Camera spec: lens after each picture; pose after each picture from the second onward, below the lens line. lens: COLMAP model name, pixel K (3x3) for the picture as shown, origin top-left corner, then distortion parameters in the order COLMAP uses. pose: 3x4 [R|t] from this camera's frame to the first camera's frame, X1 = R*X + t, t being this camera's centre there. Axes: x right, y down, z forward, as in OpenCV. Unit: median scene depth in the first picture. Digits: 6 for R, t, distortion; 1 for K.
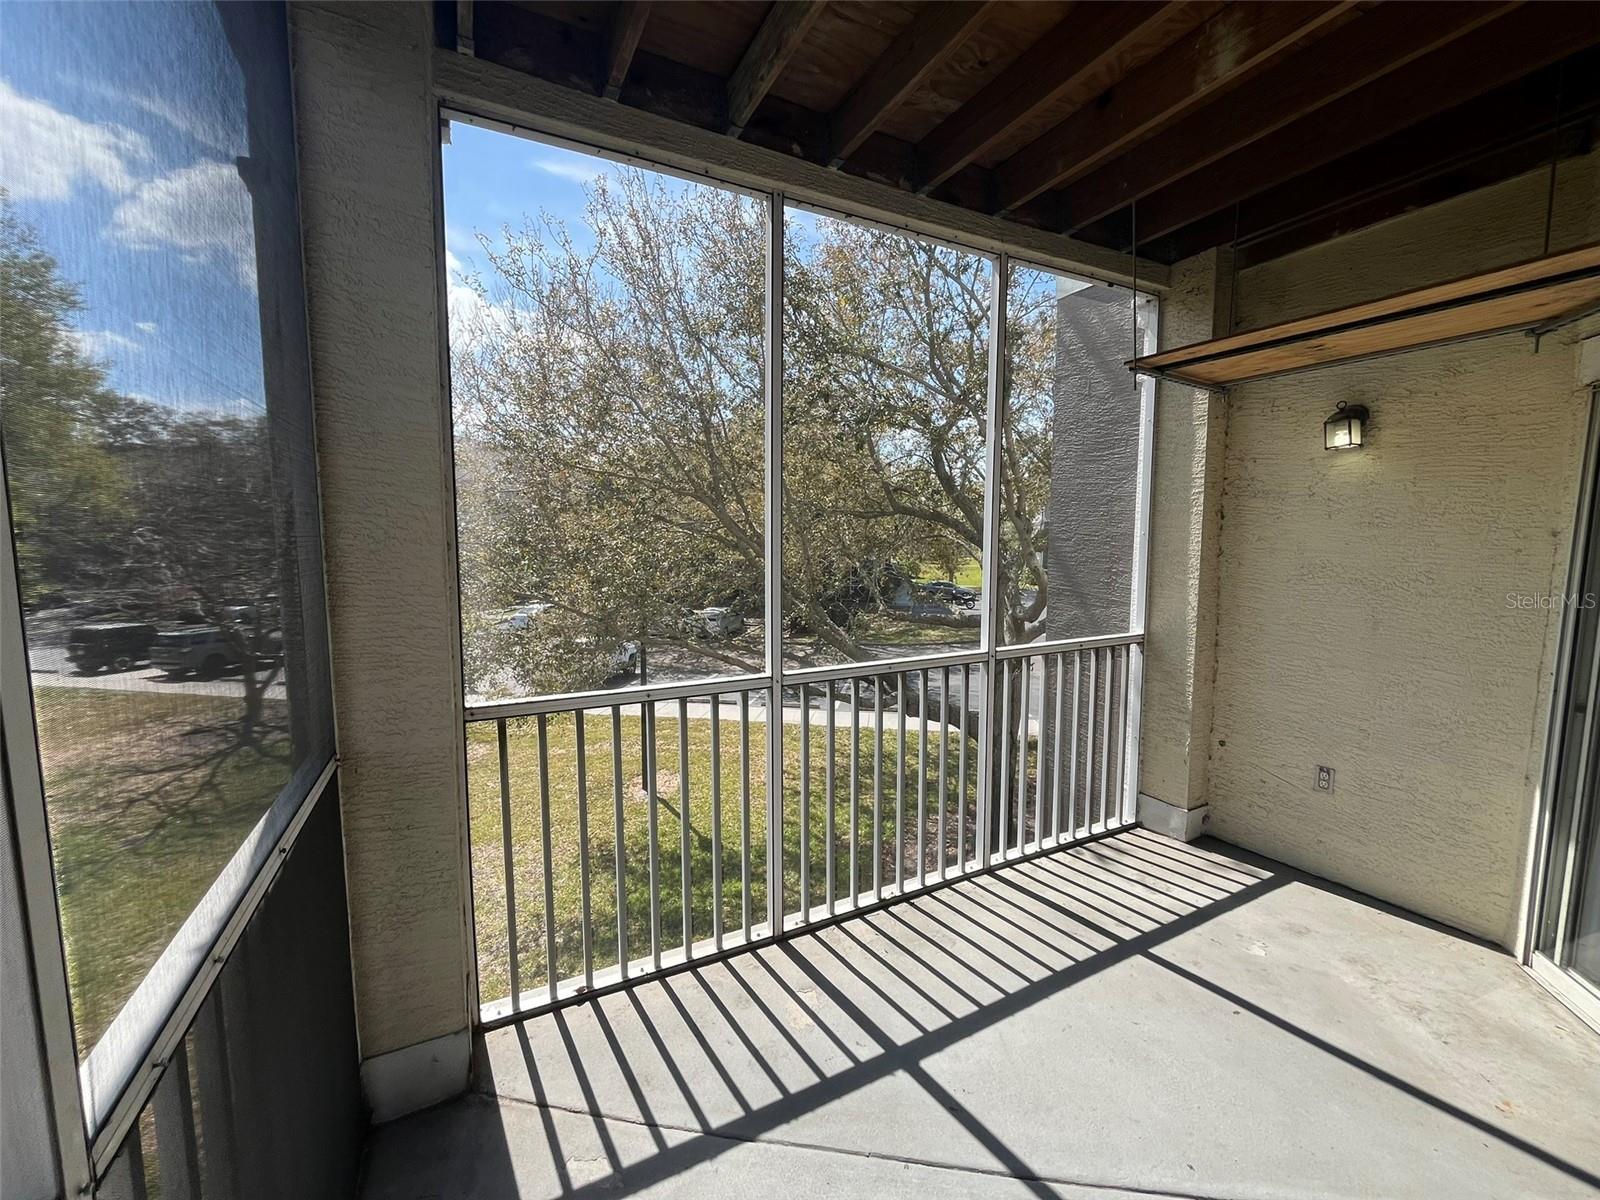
lens RADIAL K [[643.2, 0, 800.0], [0, 643.2, 600.0], [0, 0, 1]] dist [-0.003666, -0.000427]
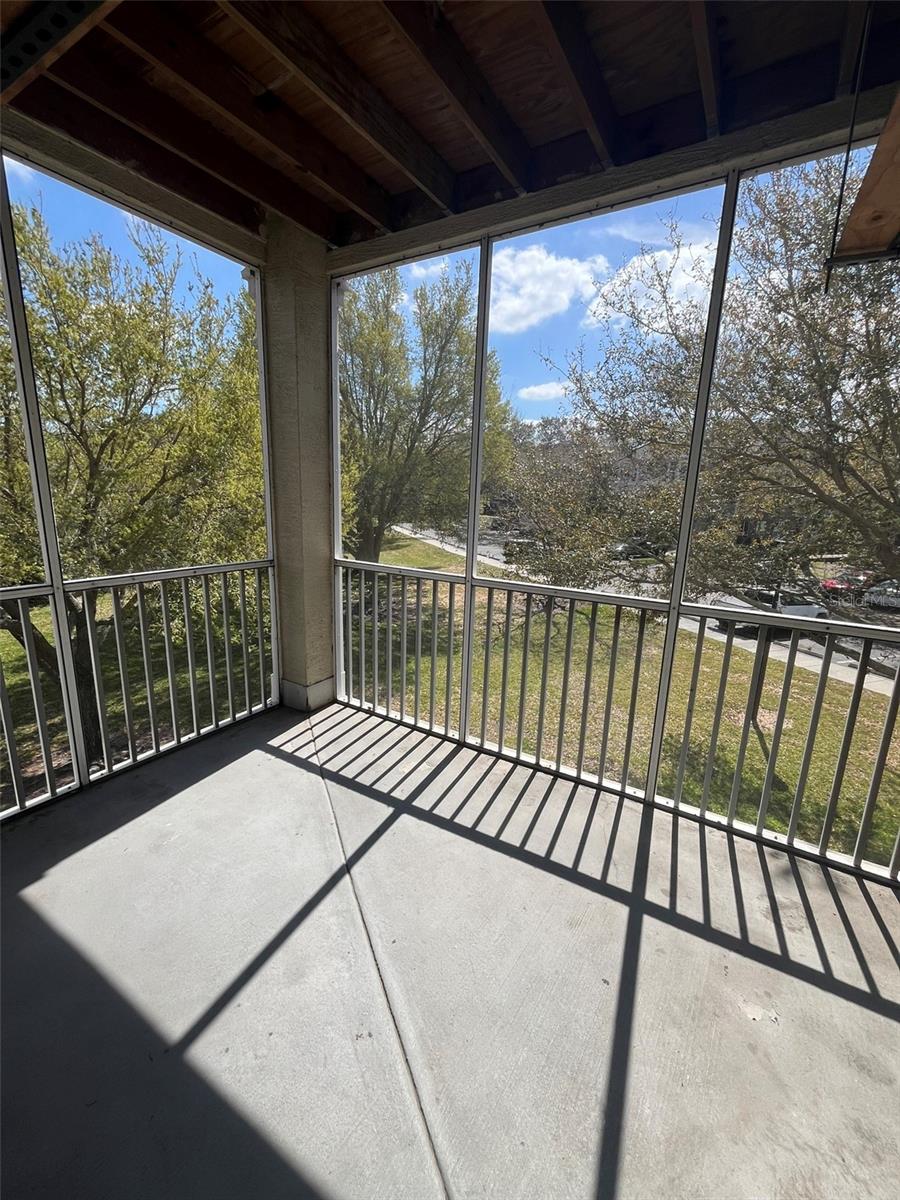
lens RADIAL K [[491.4, 0, 466.0], [0, 491.4, 601.1], [0, 0, 1]] dist [0.001647, 0.000061]
pose [[0.536064, 0.201846, -0.819691, 0.907751], [-0.117601, 0.979382, 0.164260, -0.019186], [0.835946, 0.008343, 0.548748, 0.344313]]
